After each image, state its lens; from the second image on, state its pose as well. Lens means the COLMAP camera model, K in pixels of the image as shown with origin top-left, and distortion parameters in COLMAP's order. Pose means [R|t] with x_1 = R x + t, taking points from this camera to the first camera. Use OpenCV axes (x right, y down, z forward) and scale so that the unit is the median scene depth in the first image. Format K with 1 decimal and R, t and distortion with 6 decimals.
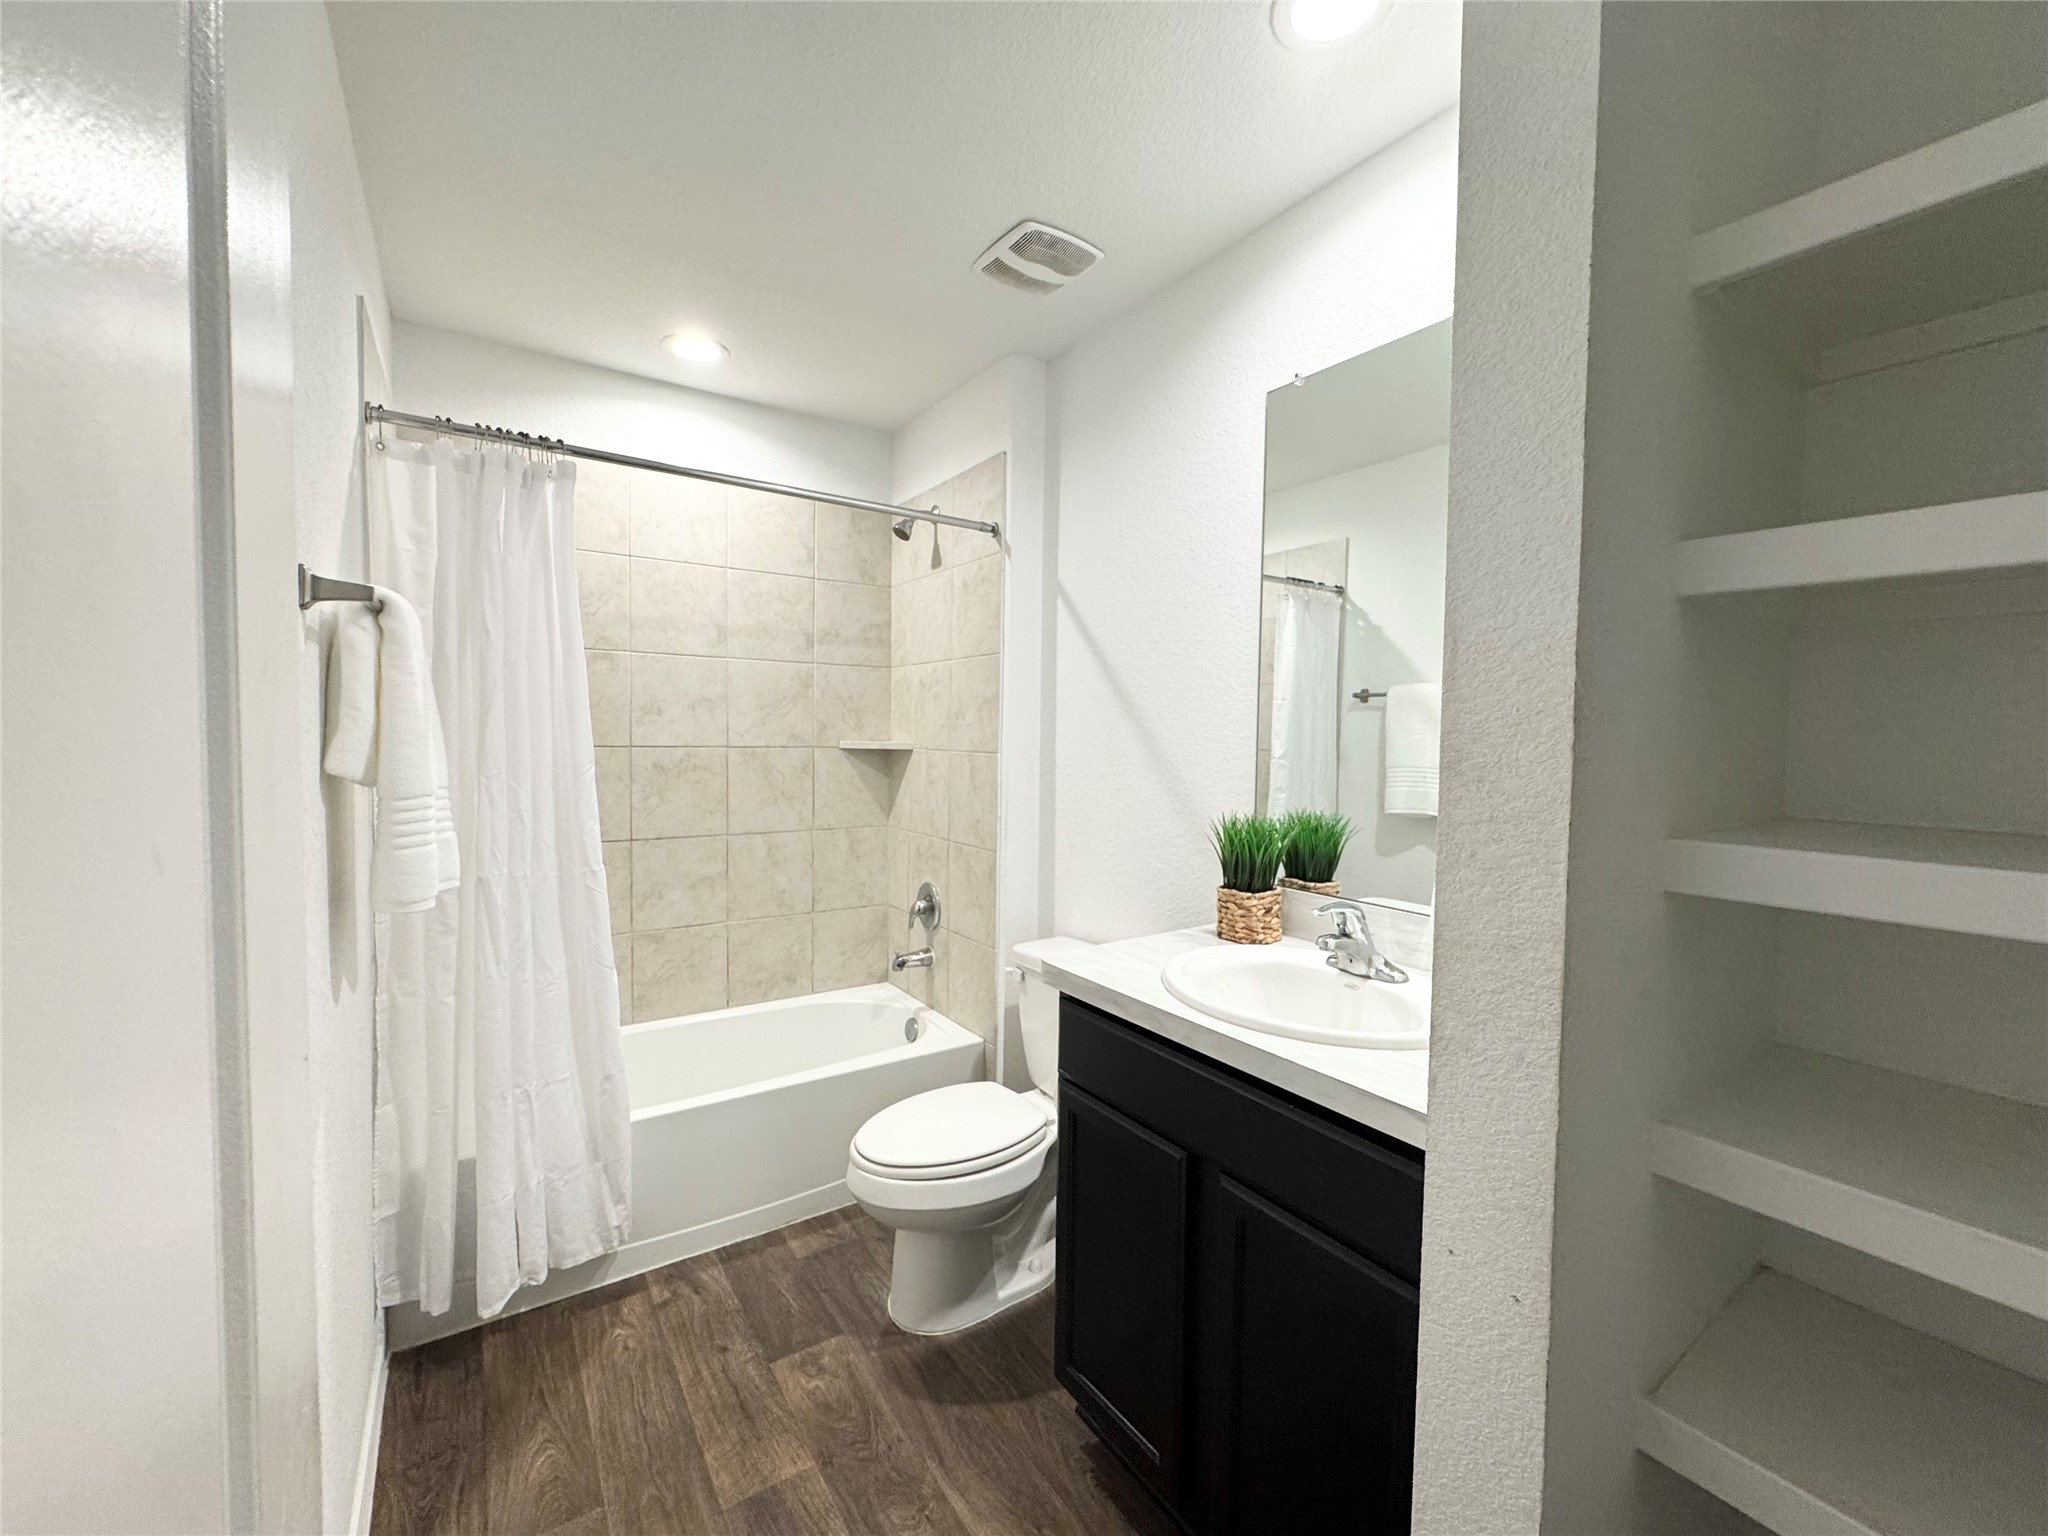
lens RADIAL K [[812.6, 0, 1012.0], [0, 812.6, 771.2], [0, 0, 1]] dist [-0.002854, 0.000436]
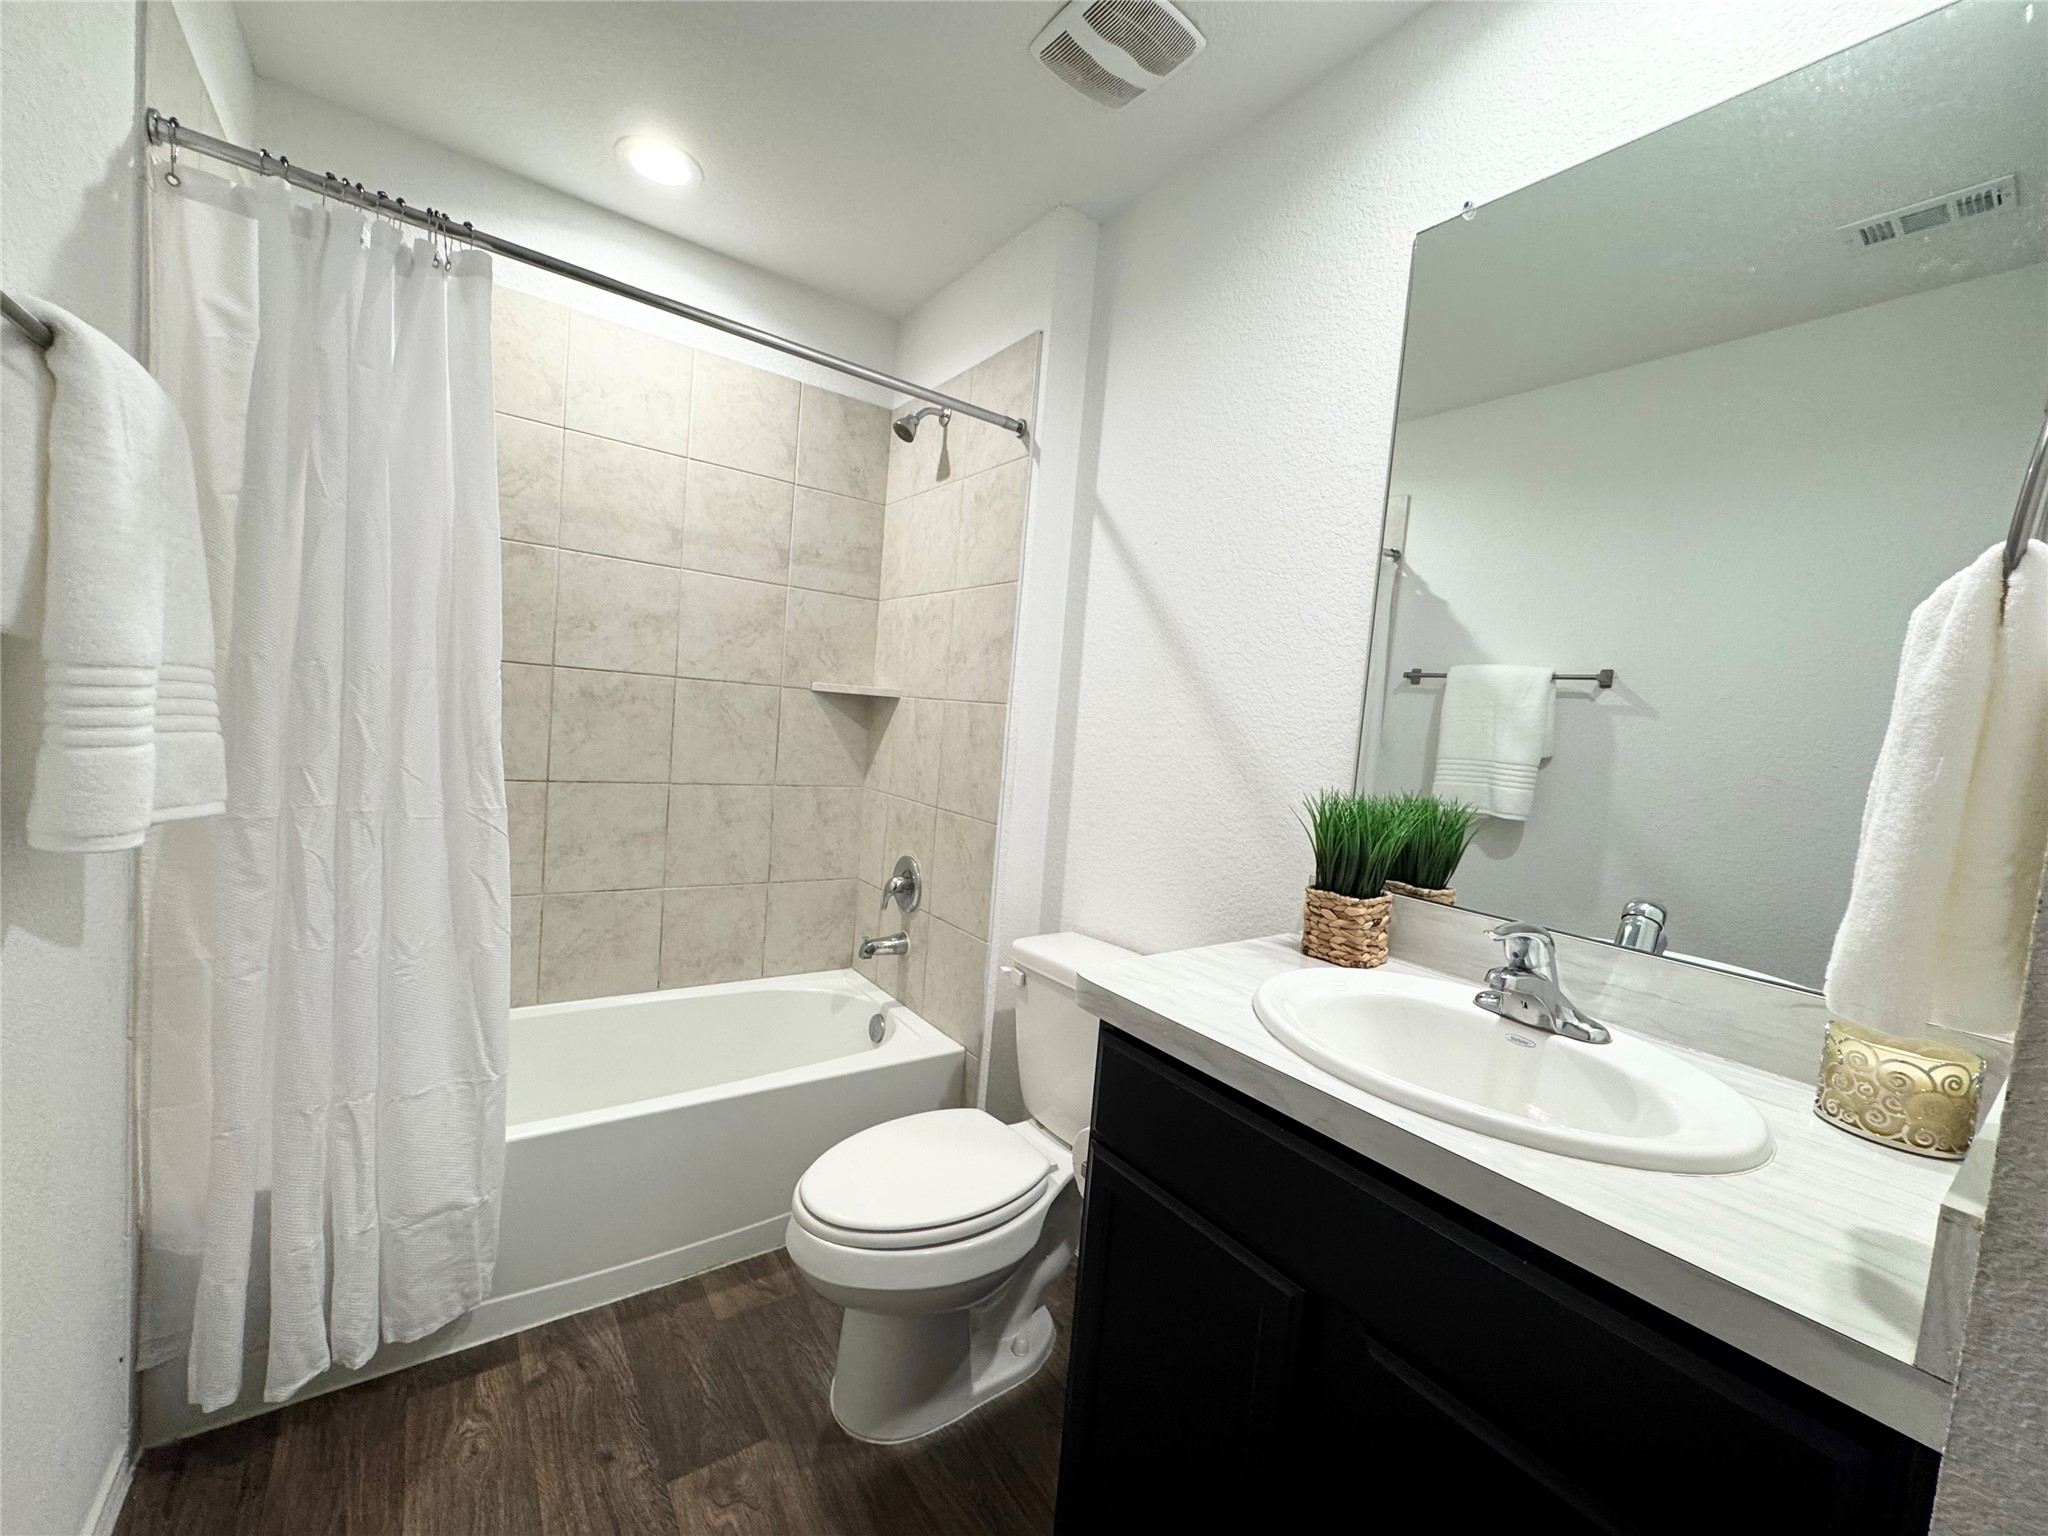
lens RADIAL K [[812.6, 0, 1013.5], [0, 812.6, 771.4], [0, 0, 1]] dist [-0.002854, 0.000436]
pose [[0.997011, 0.067392, 0.037779, -0.047130], [-0.068327, 0.997374, 0.024016, 0.032336], [-0.036061, -0.026525, 0.998998, 0.232523]]
